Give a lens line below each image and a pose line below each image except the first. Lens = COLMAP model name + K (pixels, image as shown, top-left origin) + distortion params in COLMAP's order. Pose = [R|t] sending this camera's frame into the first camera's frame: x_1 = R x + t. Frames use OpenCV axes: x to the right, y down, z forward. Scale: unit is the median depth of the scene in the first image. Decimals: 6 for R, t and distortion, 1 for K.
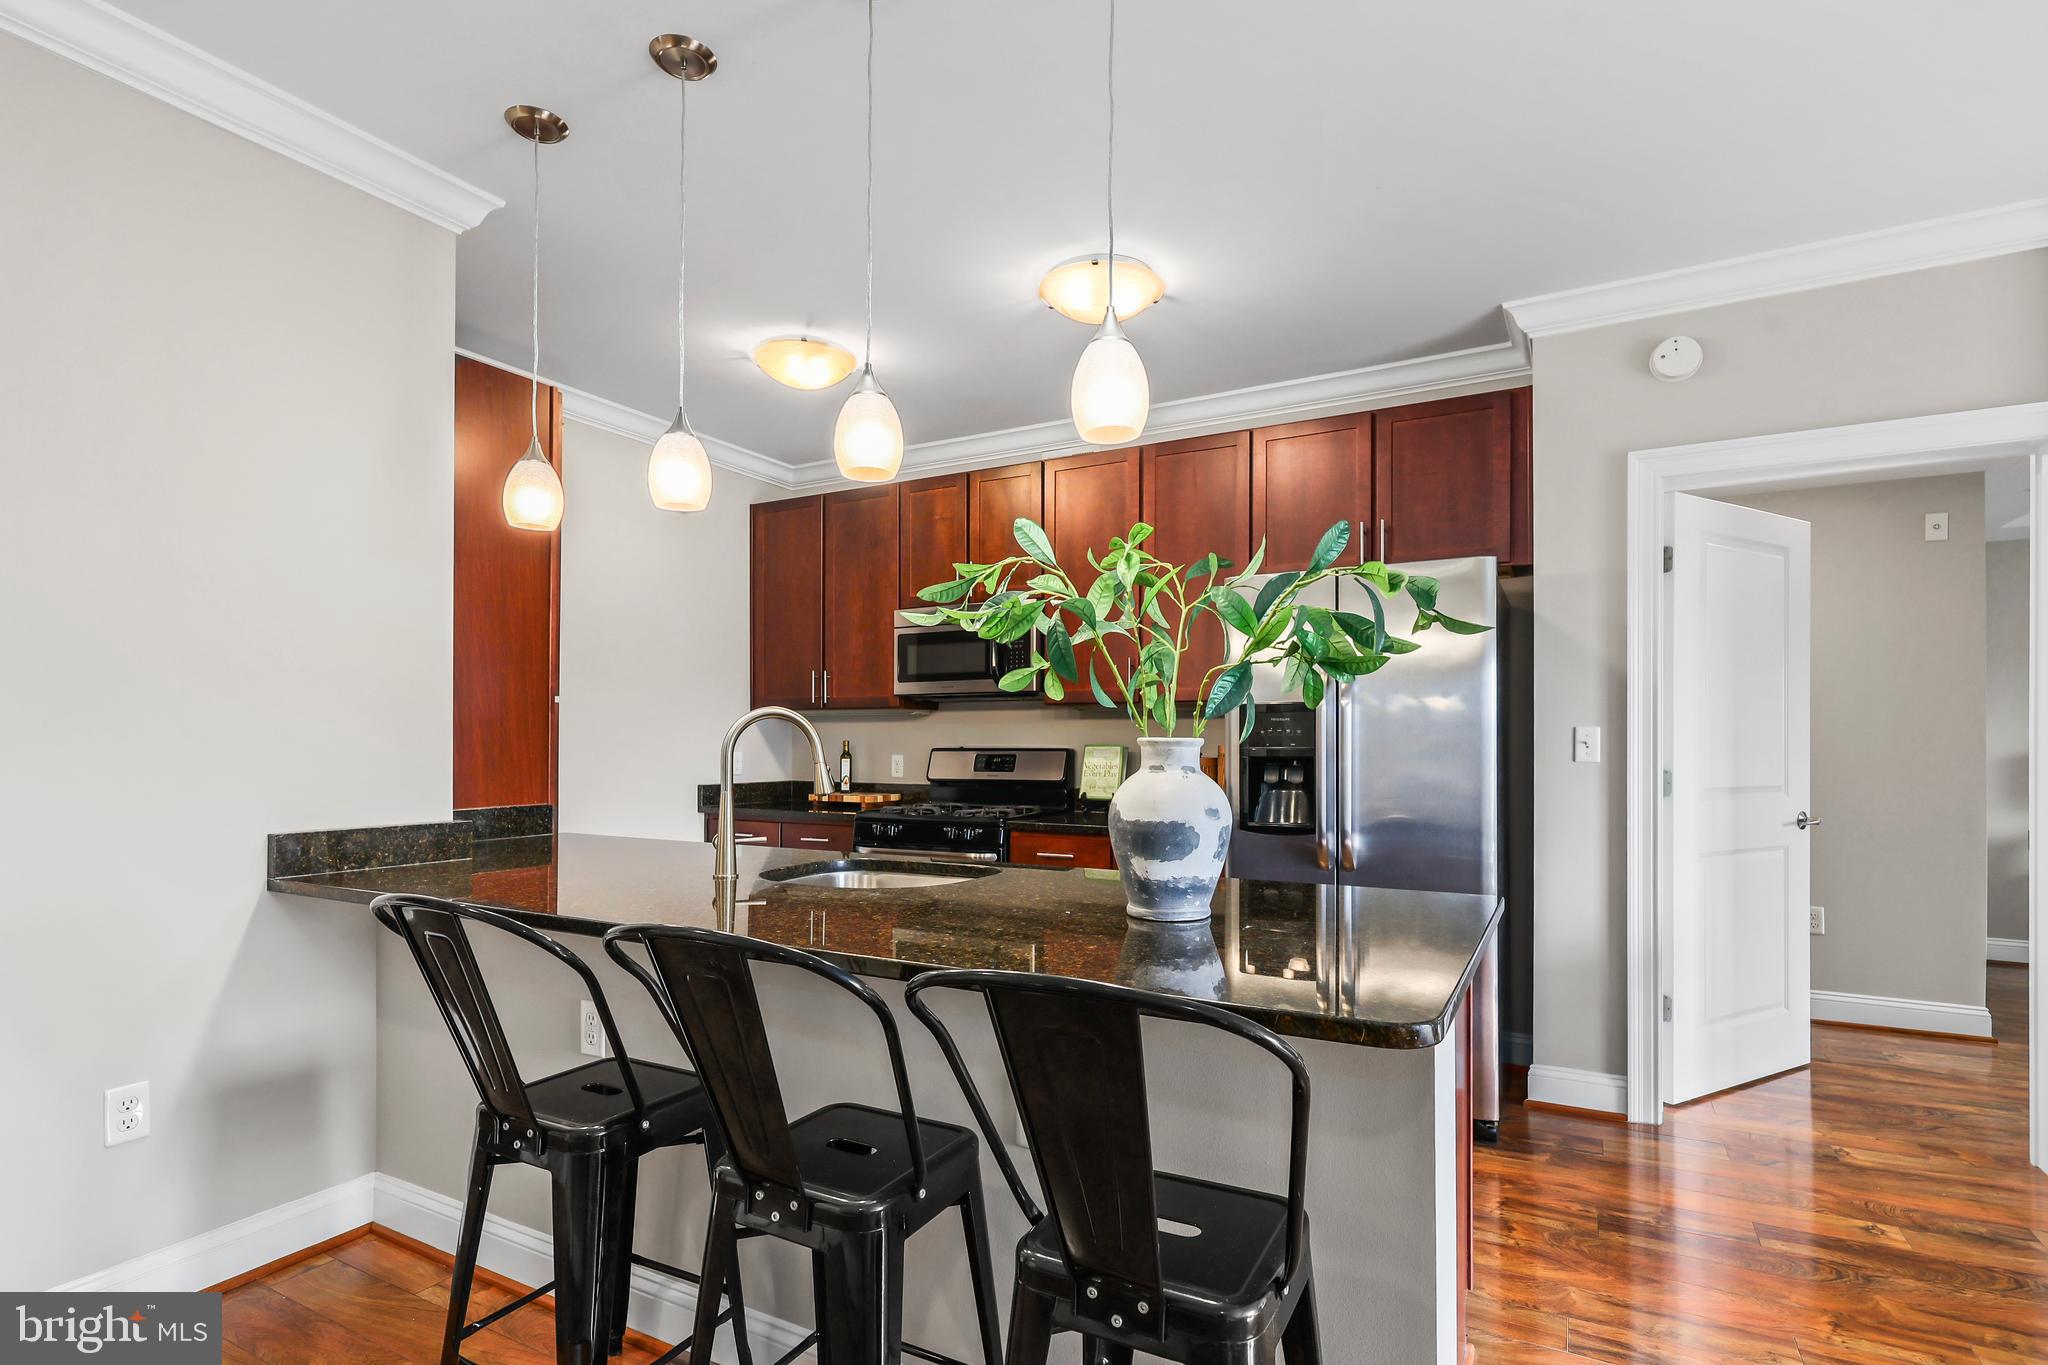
lens RADIAL K [[995.3, 0, 1032.1], [0, 995.3, 734.5], [0, 0, 1]] dist [0.001952, 0.001708]
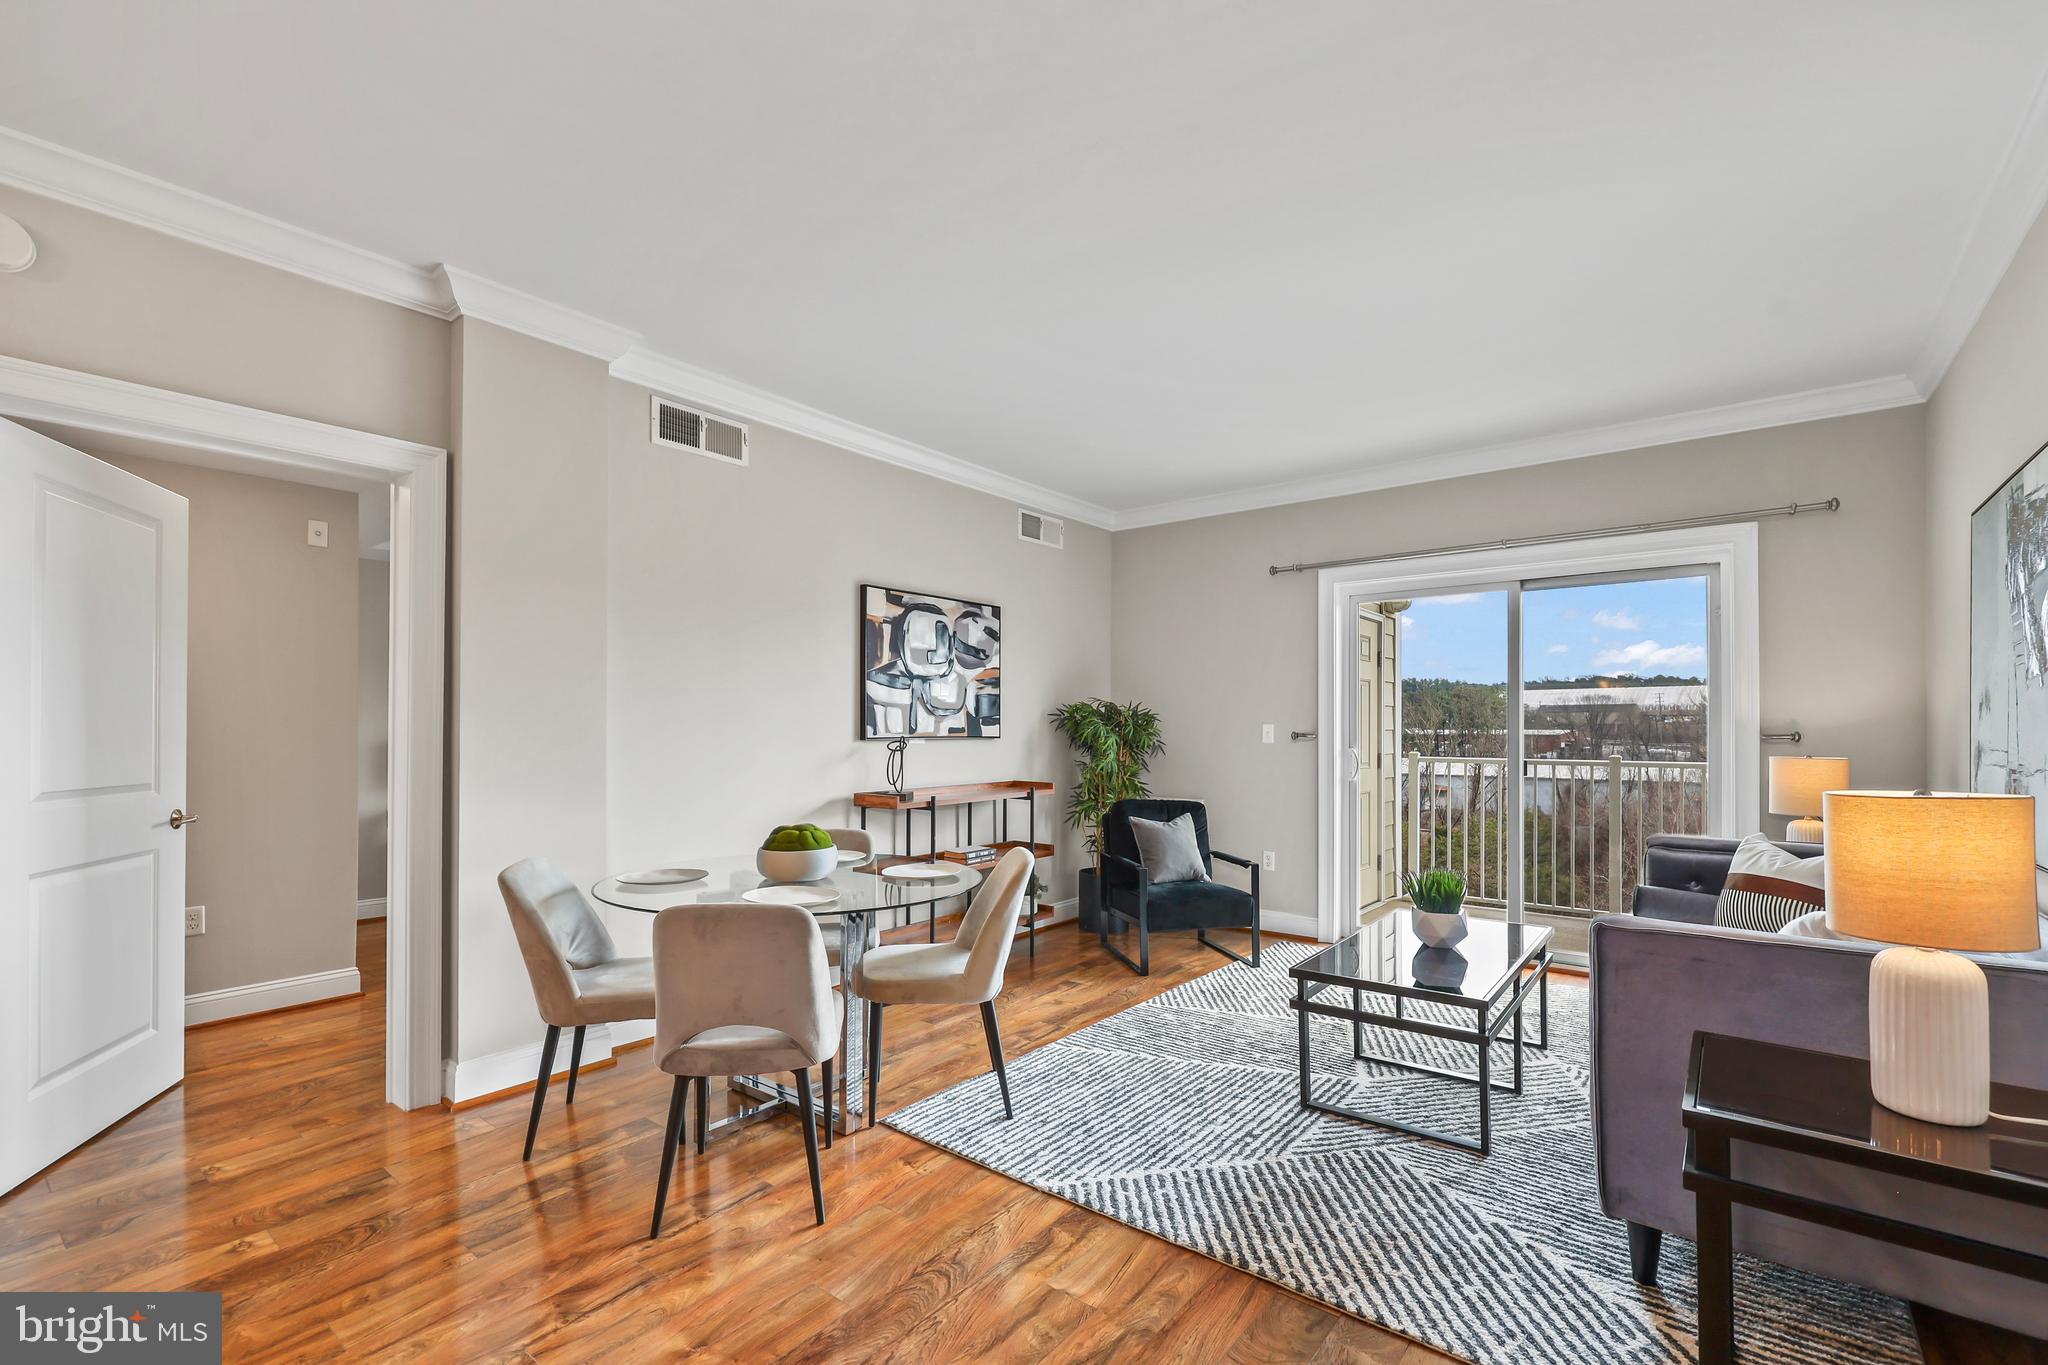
lens RADIAL K [[895.0, 0, 1036.7], [0, 895.0, 728.2], [0, 0, 1]] dist [0.000137, 0.000246]
pose [[0.165377, 0.001183, 0.986230, 0.088072], [-0.007591, 0.999971, 0.000074, -0.004410], [-0.986201, -0.007499, 0.165381, 0.079242]]
